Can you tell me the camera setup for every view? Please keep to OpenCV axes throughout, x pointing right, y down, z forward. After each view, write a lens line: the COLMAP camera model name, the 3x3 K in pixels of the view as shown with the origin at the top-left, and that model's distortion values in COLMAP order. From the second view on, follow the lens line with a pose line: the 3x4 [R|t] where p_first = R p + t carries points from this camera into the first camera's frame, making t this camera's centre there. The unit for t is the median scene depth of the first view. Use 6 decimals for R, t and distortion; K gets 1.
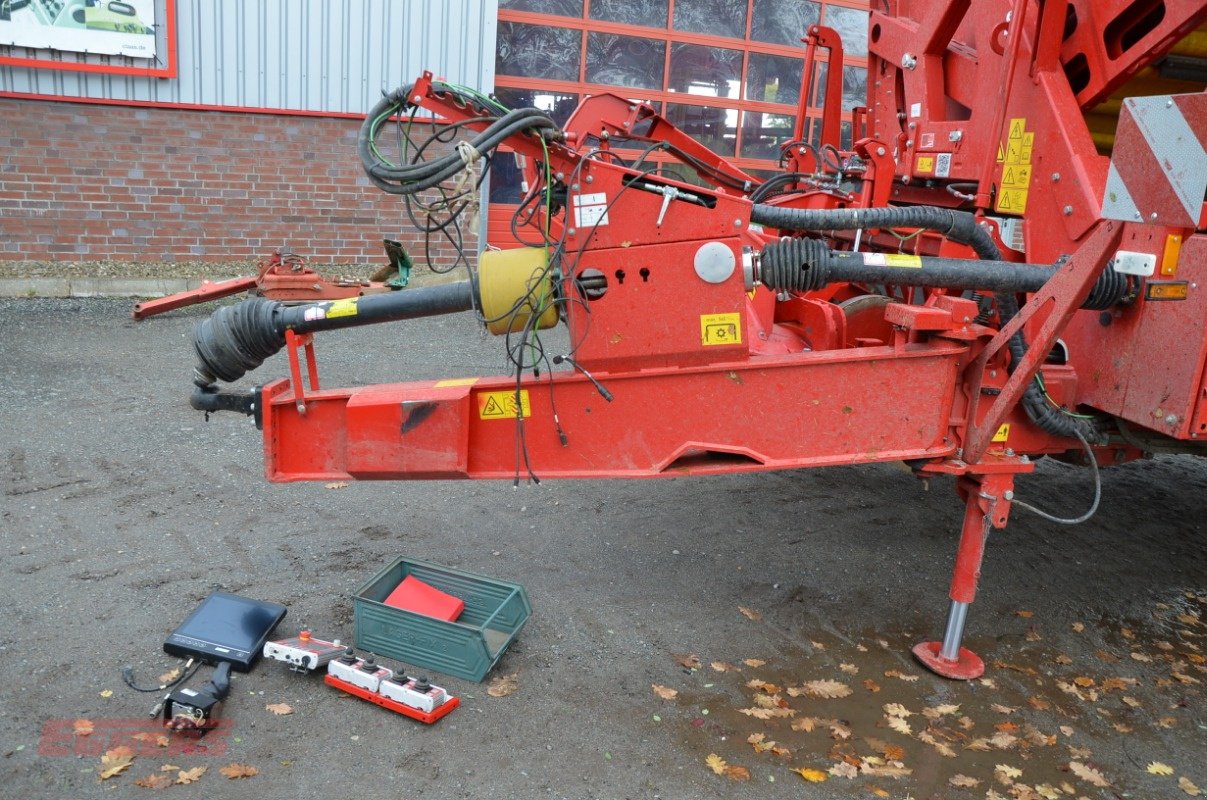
lens RADIAL K [[954.9, 0, 599.3], [0, 954.9, 397.8], [0, 0, 1]] dist [-0.148938, 0.119548]
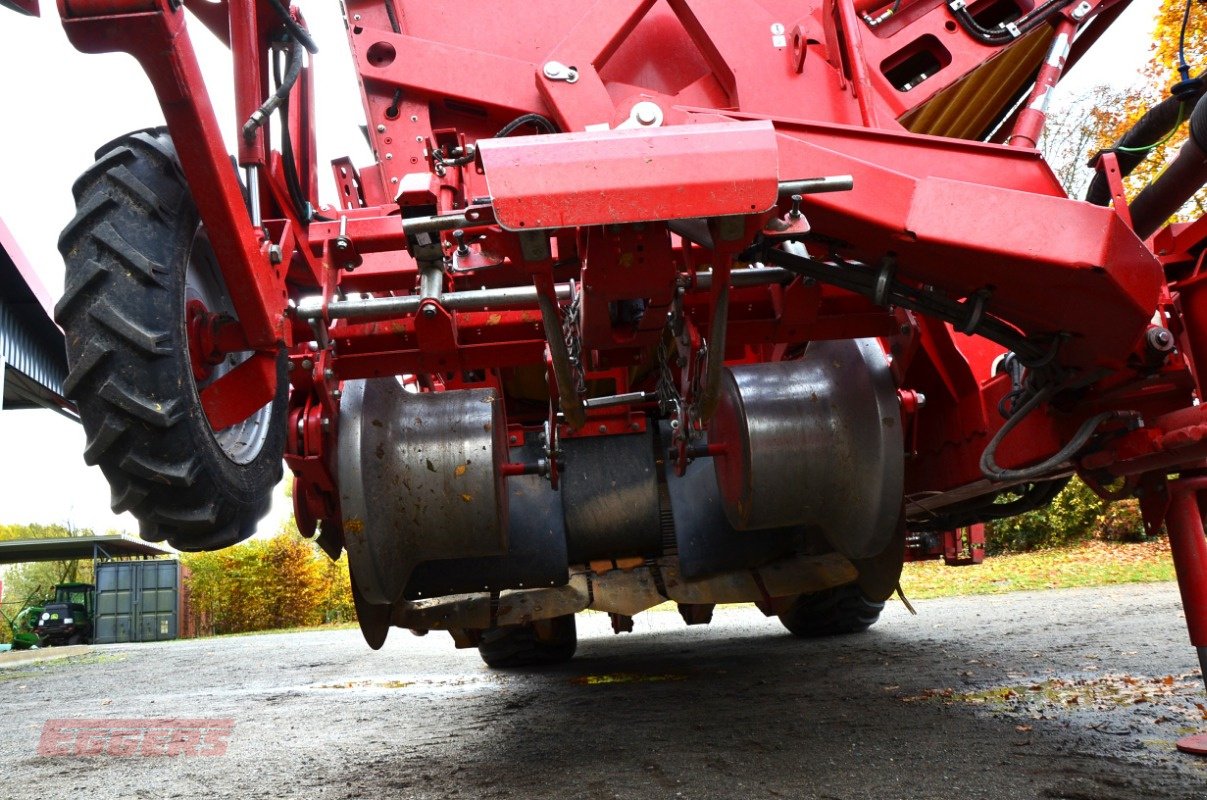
lens RADIAL K [[954.9, 0, 593.8], [0, 954.9, 390.7], [0, 0, 1]] dist [-0.148938, 0.119548]
pose [[0.191162, 0.130082, 0.972901, -0.409677], [0.332879, 0.923849, -0.188930, 0.003884], [-0.923390, 0.359975, 0.133303, 1.230643]]
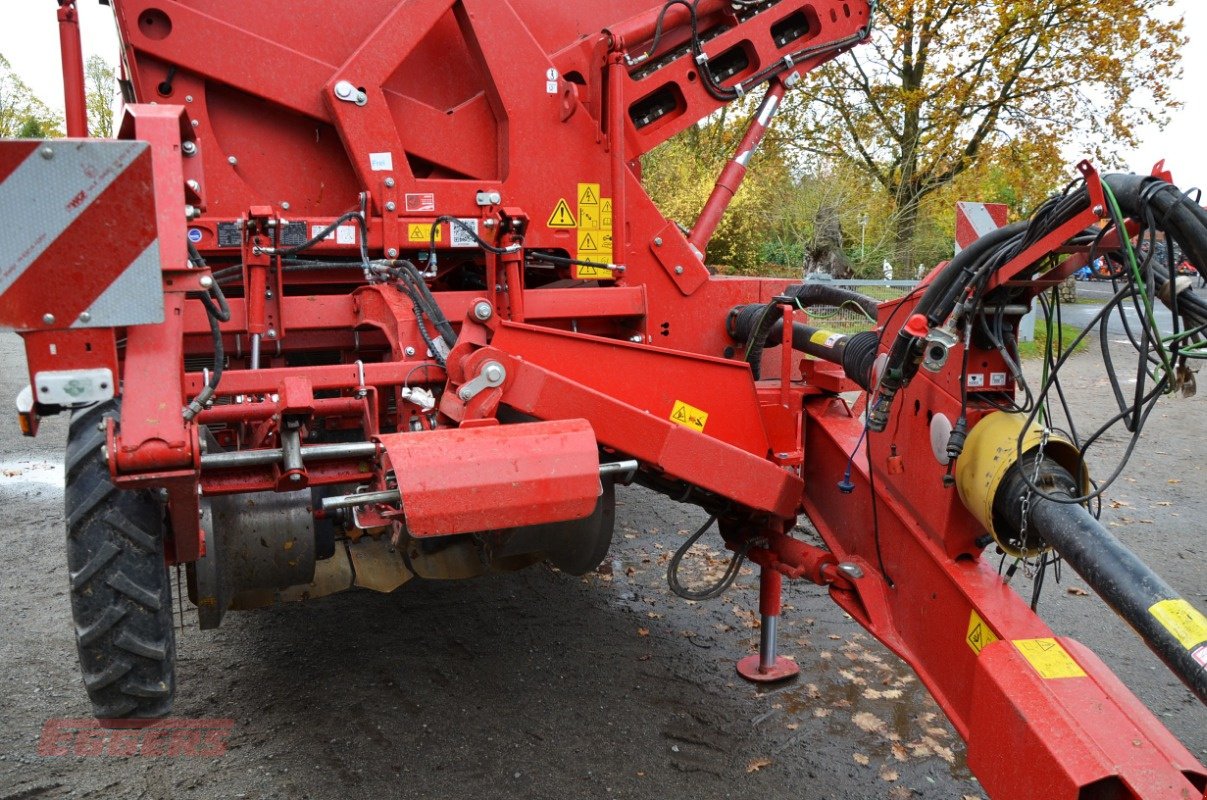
lens RADIAL K [[954.9, 0, 611.0], [0, 954.9, 404.0], [0, 0, 1]] dist [-0.148938, 0.119548]
pose [[-0.224771, -0.232705, 0.946217, -0.584111], [0.211521, 0.936257, 0.280502, -0.376441], [-0.951176, 0.263194, -0.161222, 1.254312]]
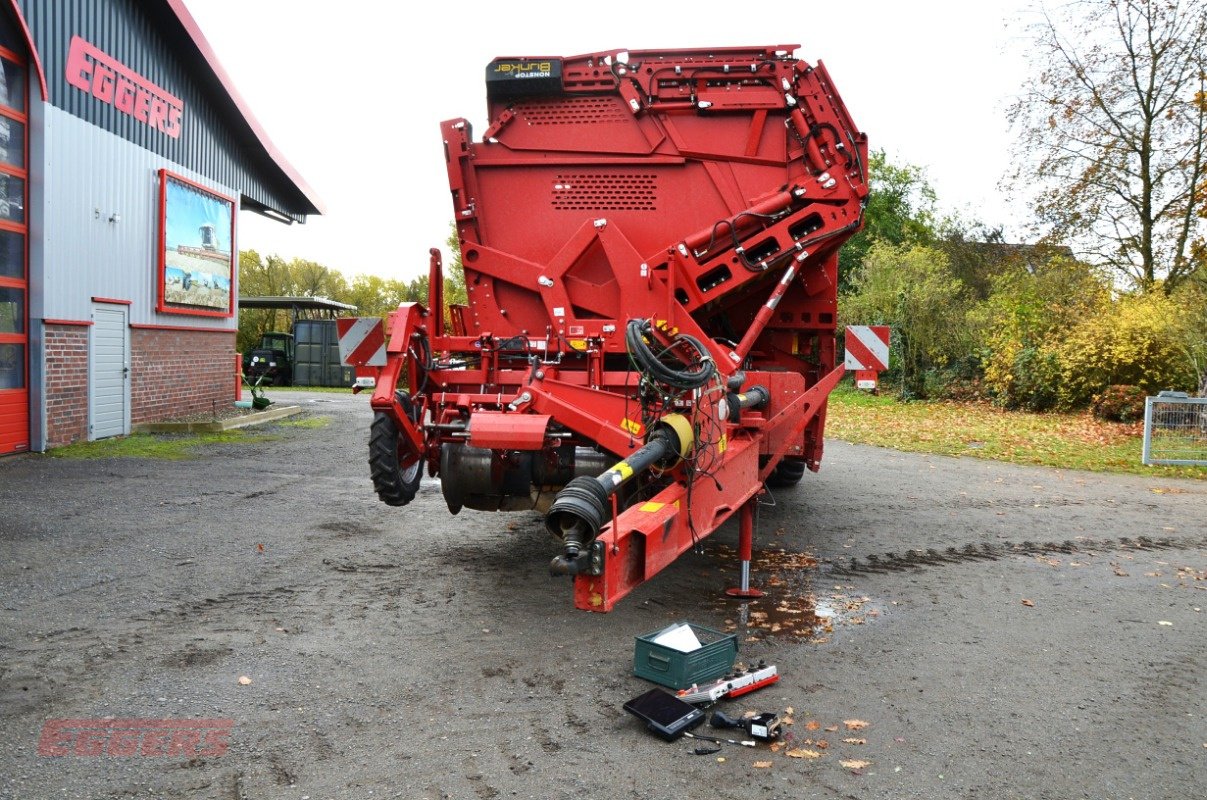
lens RADIAL K [[954.9, 0, 601.7], [0, 954.9, 396.9], [0, 0, 1]] dist [-0.148938, 0.119548]
pose [[0.345516, -0.101123, 0.932948, -1.520446], [0.232755, 0.972346, 0.019193, -0.224790], [-0.909089, 0.210517, 0.359498, 0.455425]]
